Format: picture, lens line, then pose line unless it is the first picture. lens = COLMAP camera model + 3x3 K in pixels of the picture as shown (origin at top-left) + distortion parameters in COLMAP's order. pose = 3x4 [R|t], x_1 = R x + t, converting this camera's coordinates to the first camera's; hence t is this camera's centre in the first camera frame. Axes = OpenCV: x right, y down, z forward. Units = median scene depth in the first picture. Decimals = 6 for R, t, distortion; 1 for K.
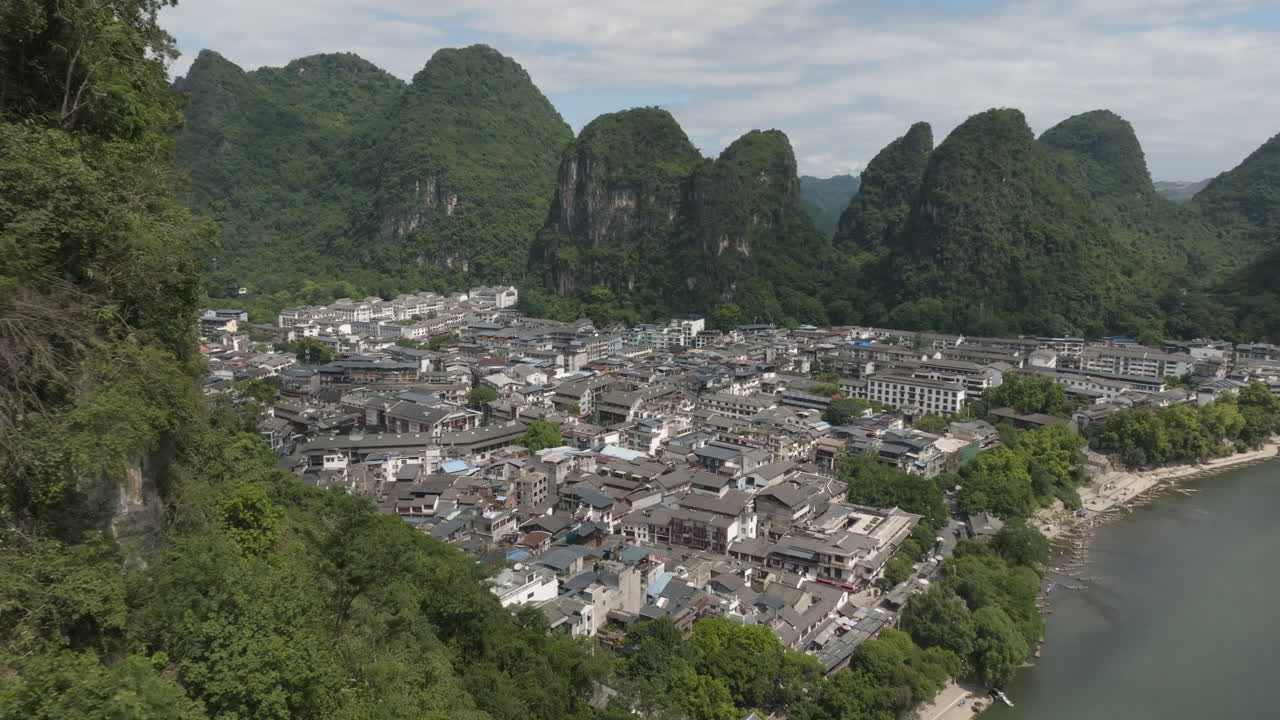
lens RADIAL K [[897.6, 0, 649.6], [0, 897.6, 365.5], [0, 0, 1]] dist [0.001176, 0.019413]
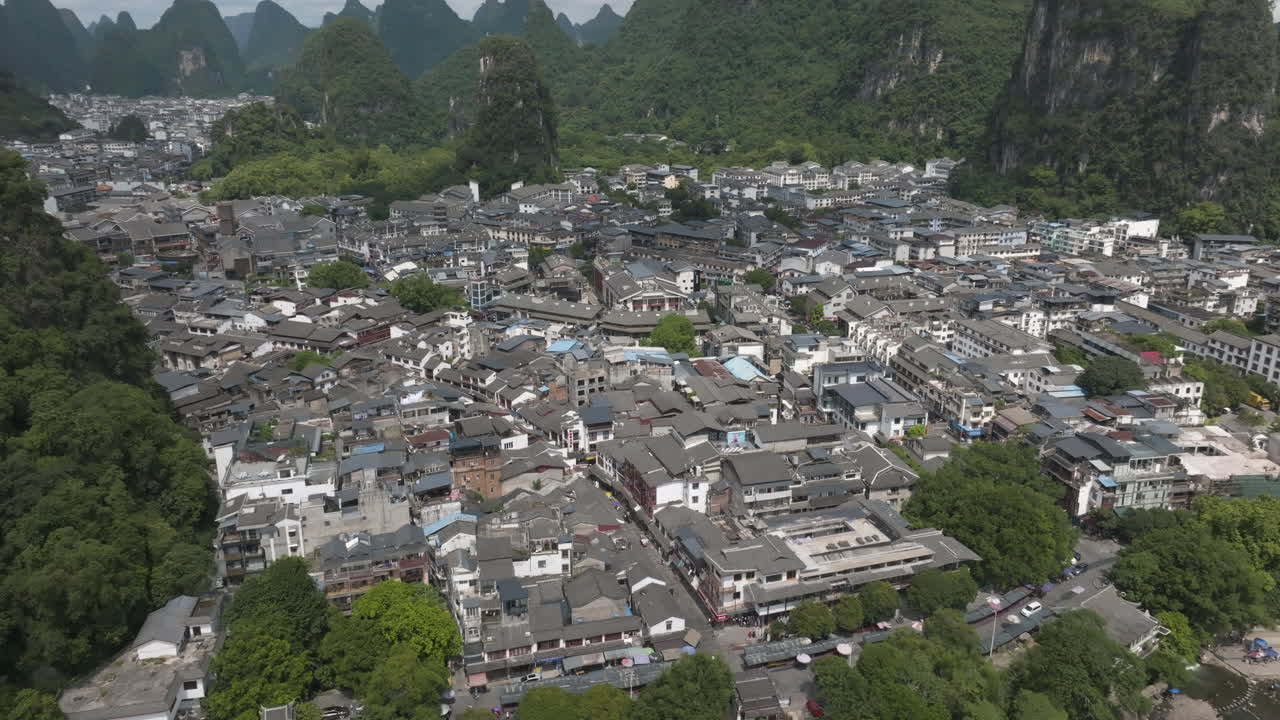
lens RADIAL K [[897.6, 0, 640.4], [0, 897.6, 356.4], [0, 0, 1]] dist [0.001176, 0.019413]
pose [[0.772259, 0.196103, -0.604285, 0.187691], [-0.110892, 0.978174, 0.175722, -0.023365], [0.625555, -0.068692, 0.777150, 0.140917]]
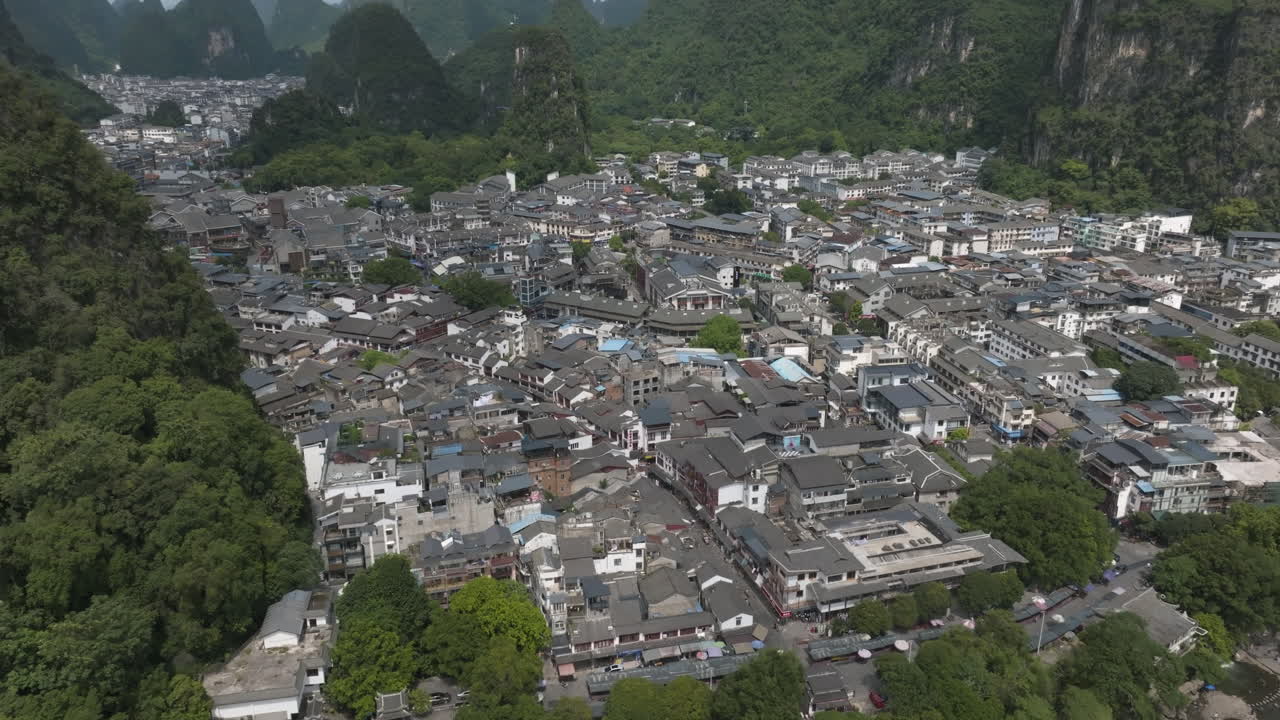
lens RADIAL K [[897.6, 0, 641.9], [0, 897.6, 354.8], [0, 0, 1]] dist [0.001176, 0.019413]
pose [[0.760130, 0.215194, -0.613102, 0.184241], [-0.114033, 0.973102, 0.200171, -0.034838], [0.639687, -0.082242, 0.764223, 0.118548]]
